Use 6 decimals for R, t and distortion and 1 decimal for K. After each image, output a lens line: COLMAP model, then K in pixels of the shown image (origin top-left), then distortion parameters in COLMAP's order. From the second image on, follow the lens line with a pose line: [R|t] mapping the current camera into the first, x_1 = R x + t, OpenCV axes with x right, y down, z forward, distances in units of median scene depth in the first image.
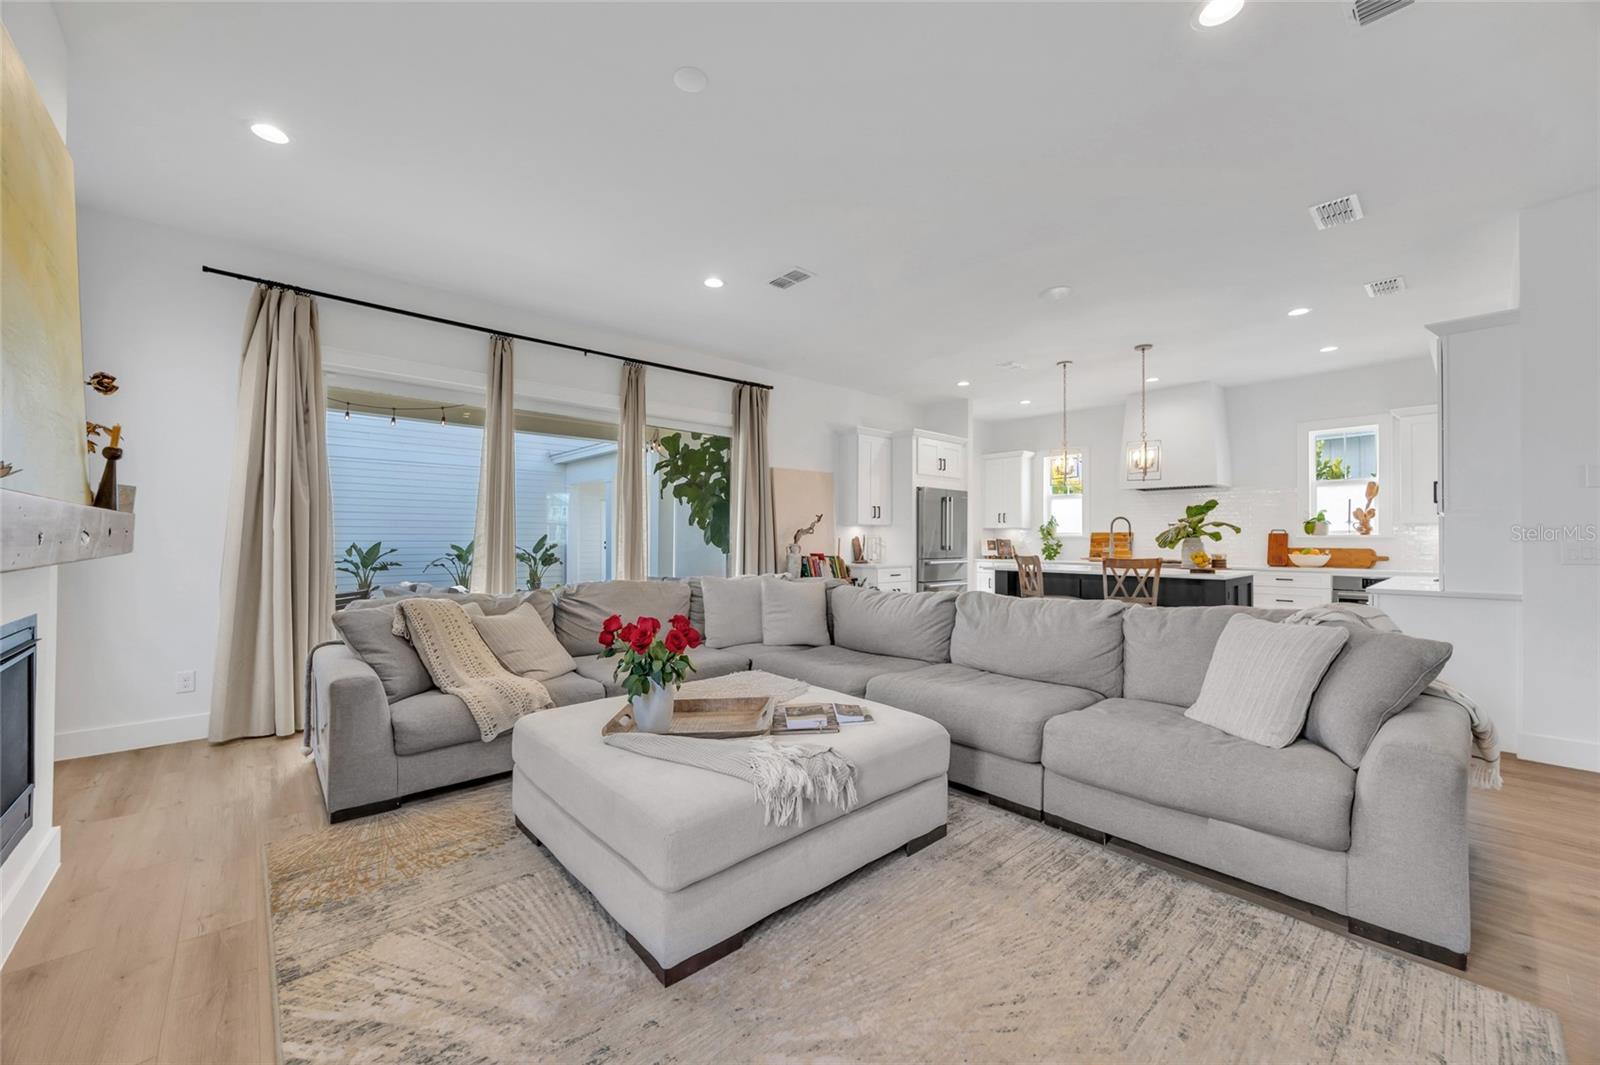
lens RADIAL K [[612.0, 0, 803.2], [0, 612.0, 531.9], [0, 0, 1]] dist [-0.005974, 0.000391]
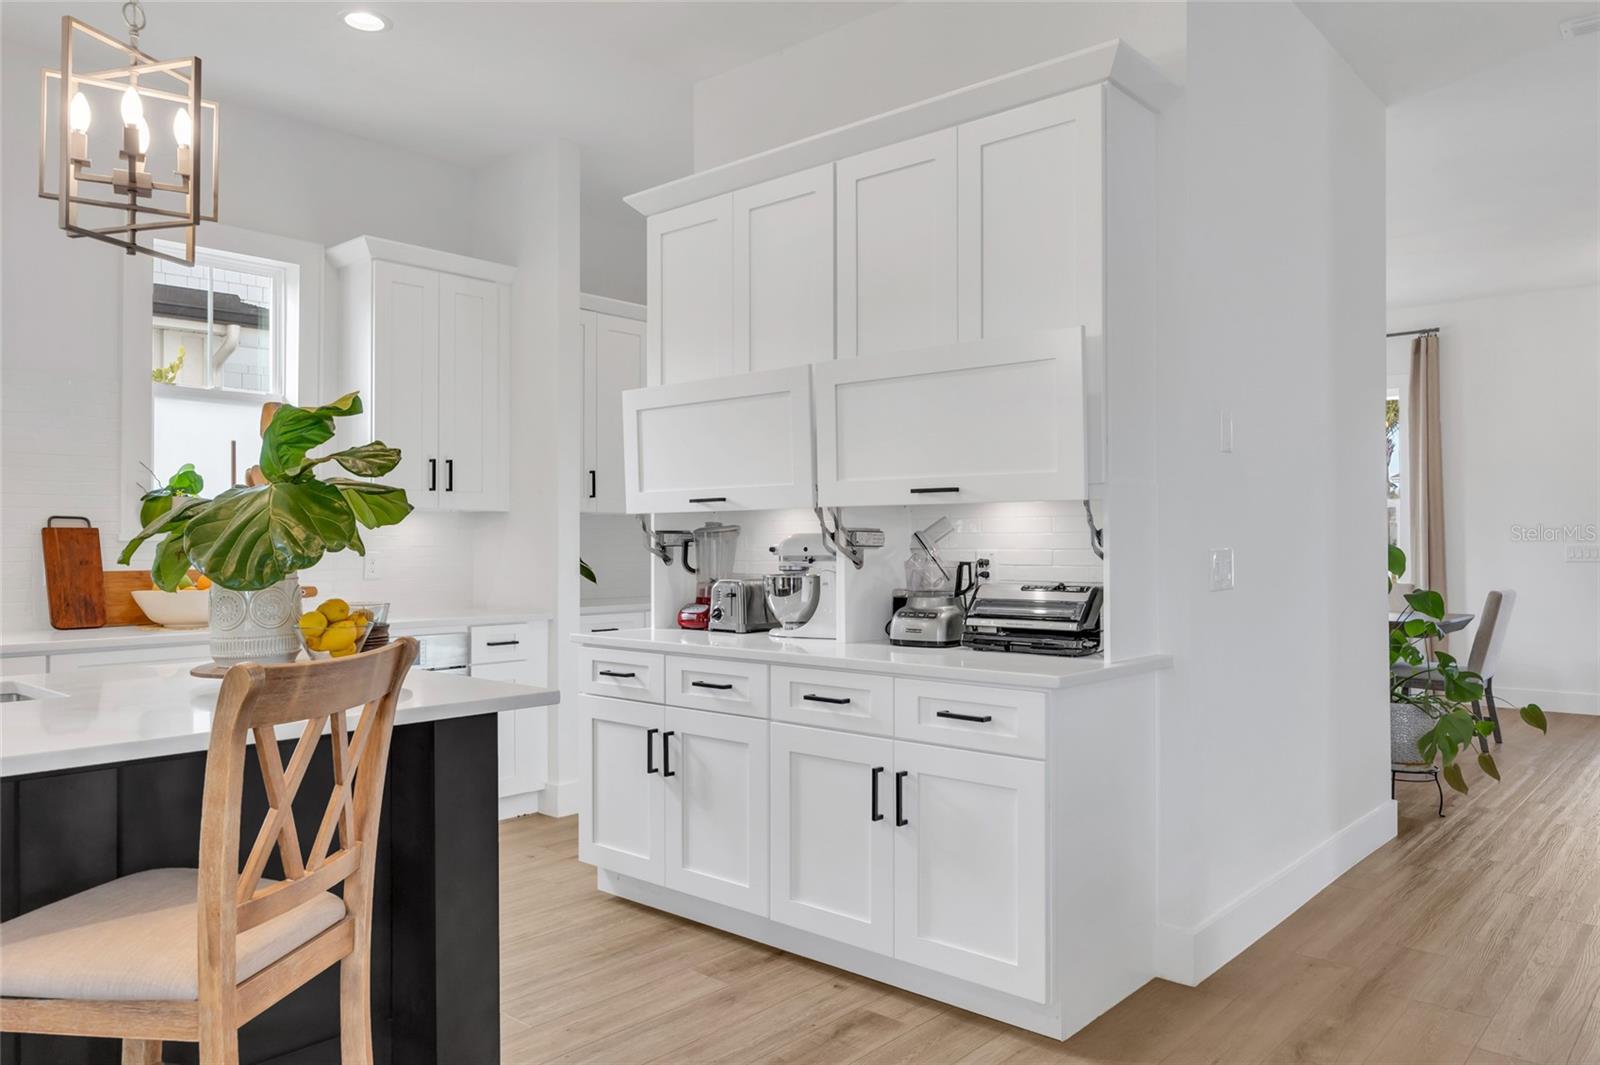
lens RADIAL K [[1130.9, 0, 808.1], [0, 1130.9, 527.1], [0, 0, 1]] dist [0.005663, -0.004360]
pose [[-0.126479, 0.013770, 0.991874, 0.144616], [-0.010865, 0.999824, -0.015266, 0.007683], [-0.991910, -0.012708, -0.126307, 0.734184]]
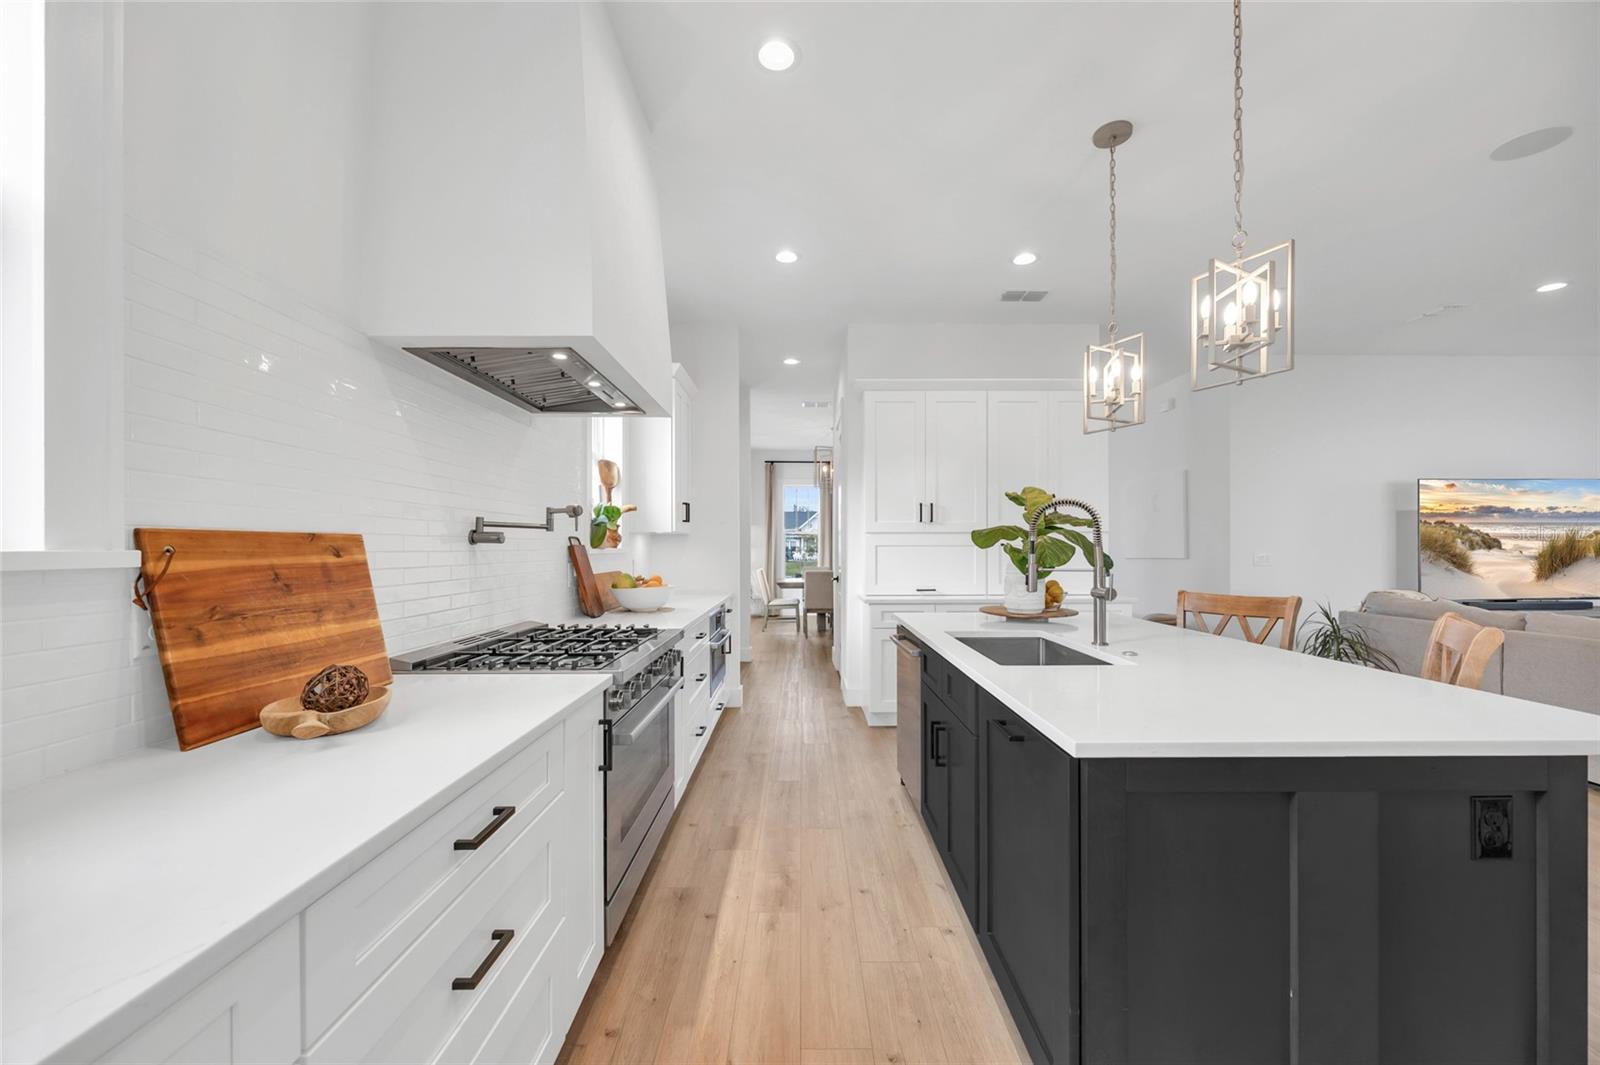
lens RADIAL K [[612.0, 0, 792.3], [0, 612.0, 543.0], [0, 0, 1]] dist [-0.005974, 0.000391]
pose [[-0.730273, 0.001625, 0.683154, 0.377035], [-0.010474, 0.999853, -0.013574, 0.006090], [-0.683075, -0.017068, -0.730148, 1.305464]]
